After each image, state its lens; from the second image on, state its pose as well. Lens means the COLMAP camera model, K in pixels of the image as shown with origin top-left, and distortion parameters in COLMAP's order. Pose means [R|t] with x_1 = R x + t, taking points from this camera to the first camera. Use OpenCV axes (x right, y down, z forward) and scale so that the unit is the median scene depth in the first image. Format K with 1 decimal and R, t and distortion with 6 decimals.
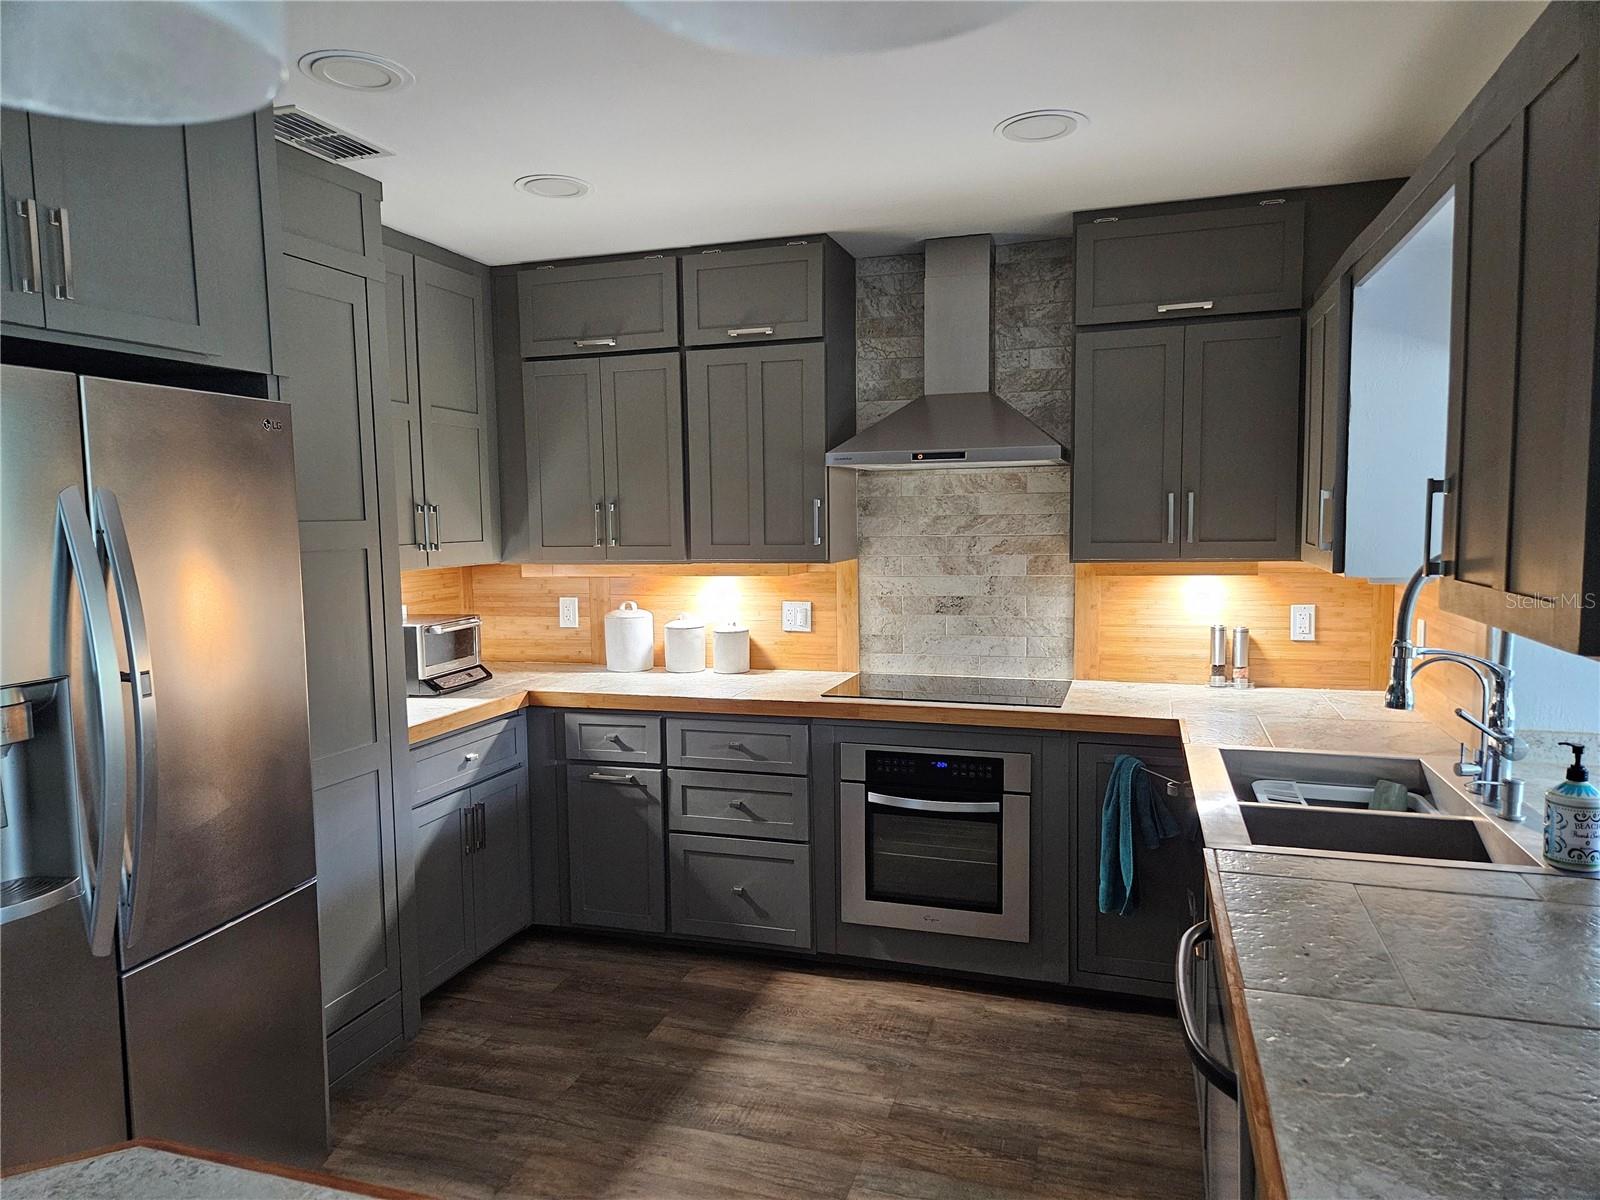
lens RADIAL K [[1058.7, 0, 784.9], [0, 1058.7, 605.2], [0, 0, 1]] dist [0.079784, -0.081802]
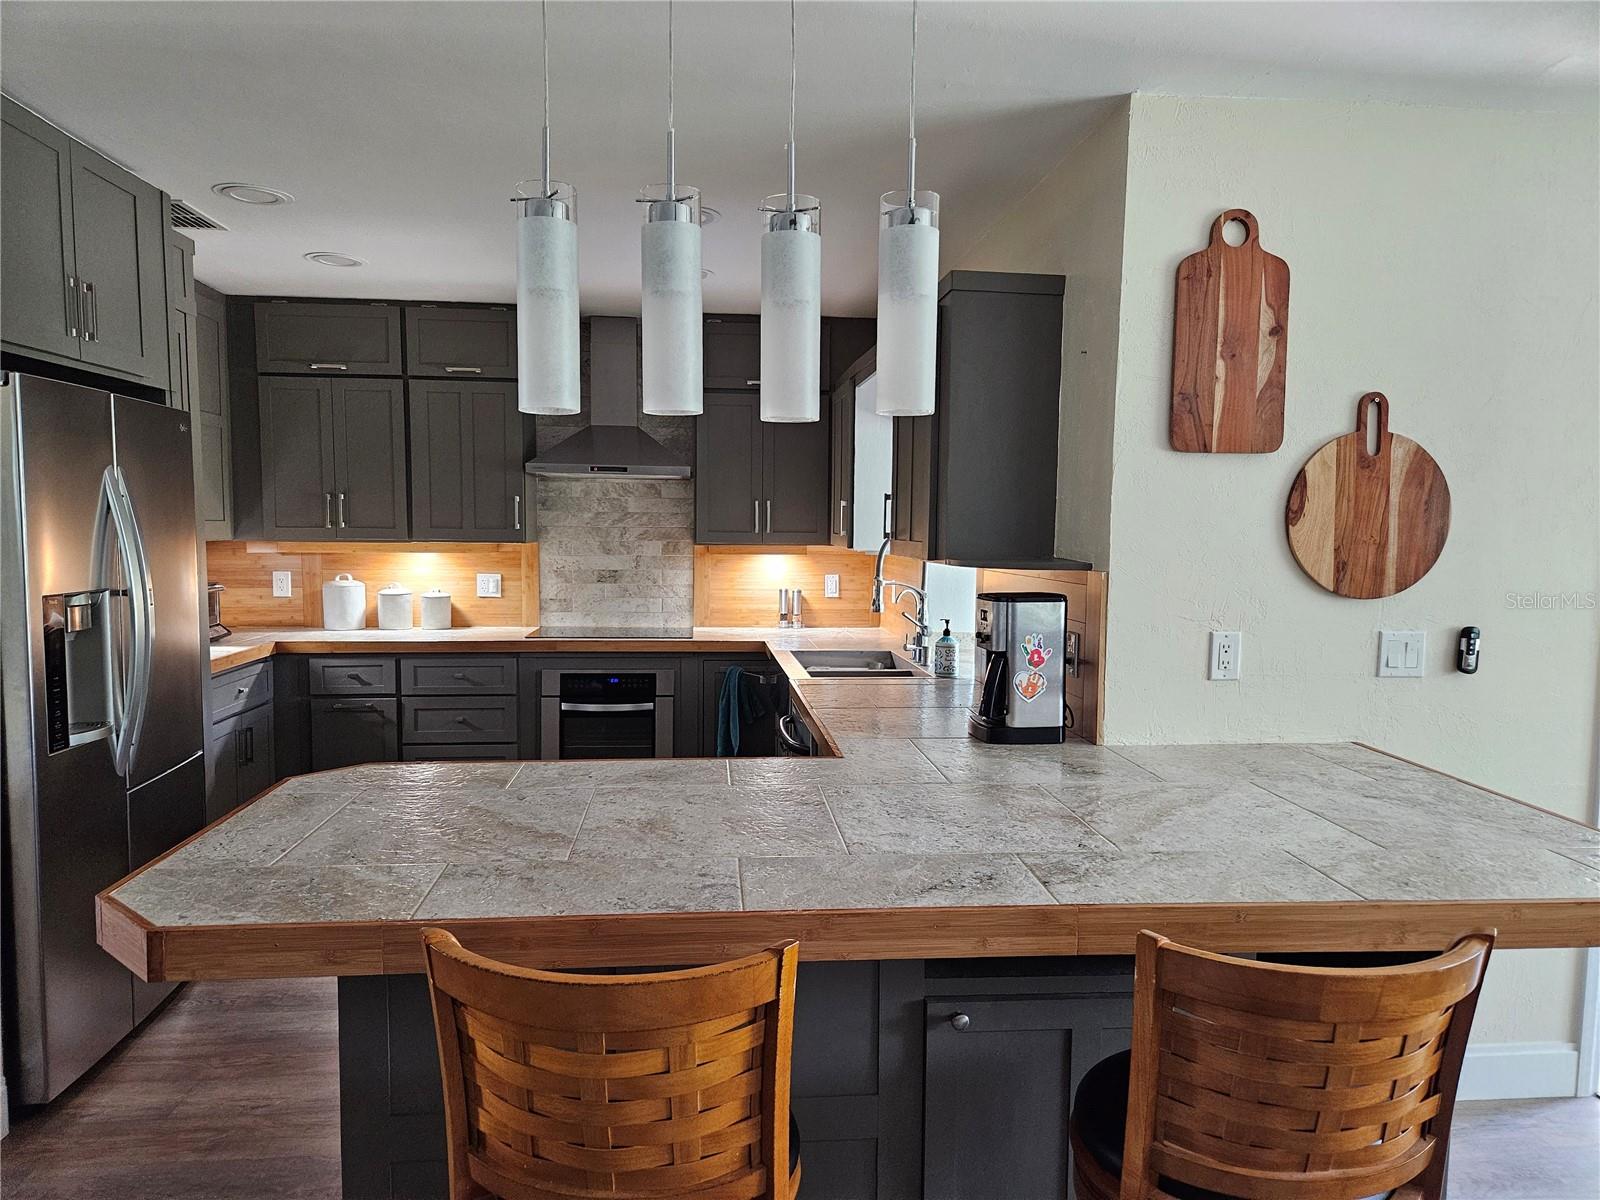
lens RADIAL K [[1058.7, 0, 784.9], [0, 1058.7, 605.2], [0, 0, 1]] dist [0.079784, -0.081802]
pose [[0.918274, -0.005444, 0.395909, -0.192542], [0.009583, 0.999918, -0.008477, 0.054816], [-0.395830, 0.011578, 0.918251, -0.391184]]
